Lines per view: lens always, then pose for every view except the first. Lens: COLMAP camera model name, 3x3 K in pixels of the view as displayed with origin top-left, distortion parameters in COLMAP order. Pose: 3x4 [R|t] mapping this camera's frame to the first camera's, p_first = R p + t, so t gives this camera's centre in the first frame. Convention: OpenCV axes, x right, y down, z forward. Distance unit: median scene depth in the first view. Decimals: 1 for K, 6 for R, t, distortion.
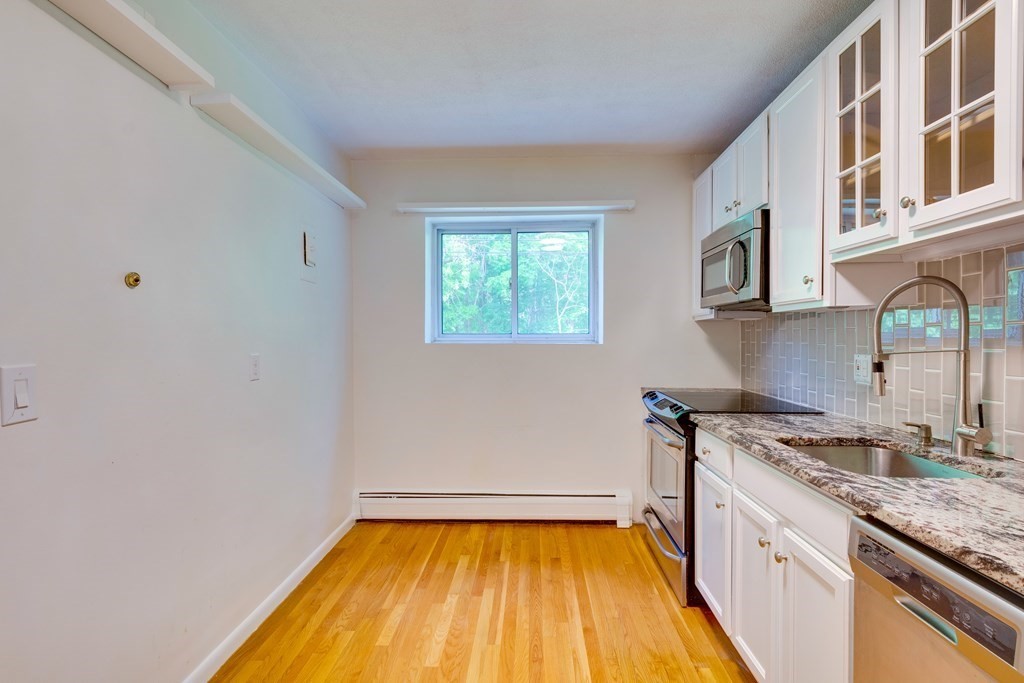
lens RADIAL K [[478.5, 0, 512.0], [0, 478.5, 341.5], [0, 0, 1]] dist [0.003333, -0.004520]
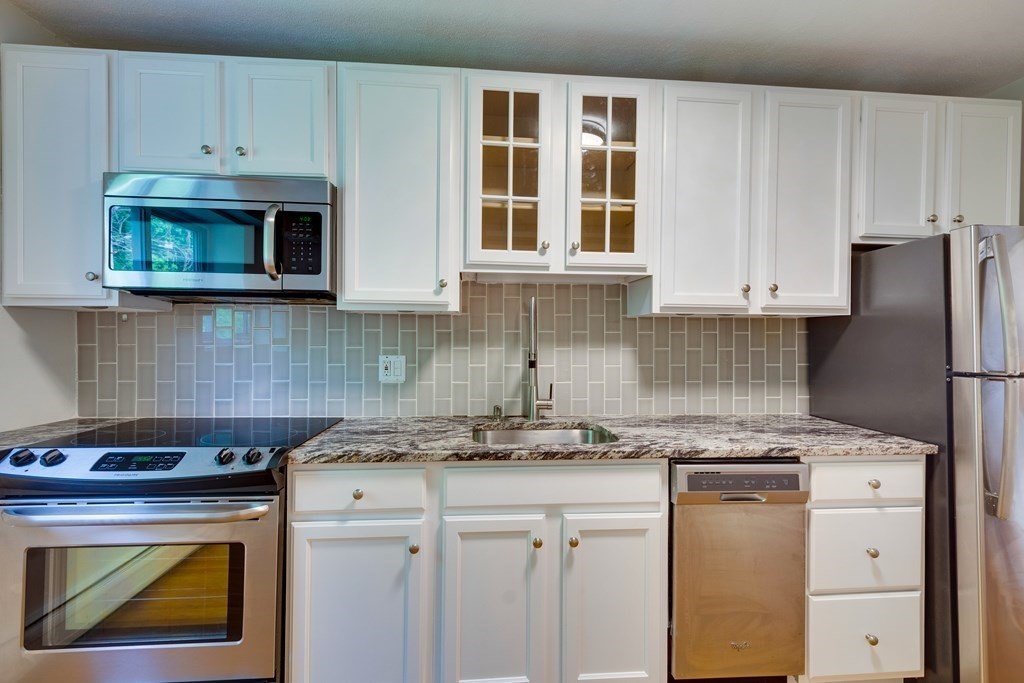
lens RADIAL K [[323.5, 0, 488.3], [0, 323.5, 359.6], [0, 0, 1]] dist [0.000490, 0.000019]
pose [[-0.087758, -0.036271, 0.995481, -0.085206], [0.002212, 0.999327, 0.036606, 0.011579], [-0.996139, 0.005414, -0.087619, 0.856385]]
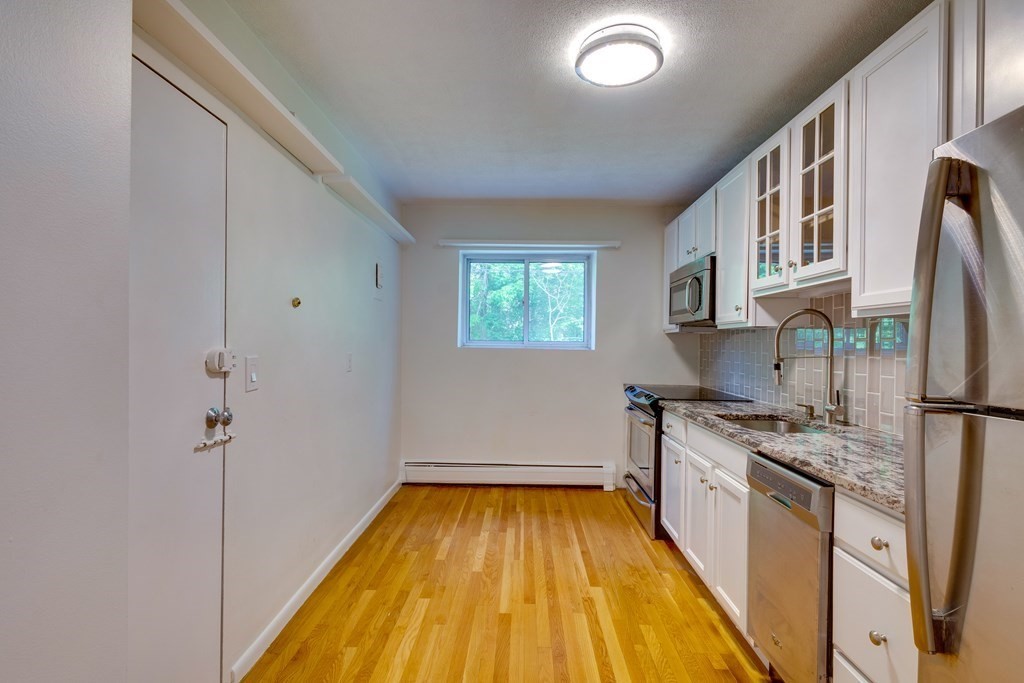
lens RADIAL K [[435.5, 0, 512.0], [0, 435.5, 341.5], [0, 0, 1]] dist [-0.001029, 0.000007]
pose [[0.999744, 0.016306, 0.015709, -0.083910], [-0.016093, 0.999778, -0.013578, 0.003245], [-0.015927, 0.013321, 0.999784, -0.281459]]
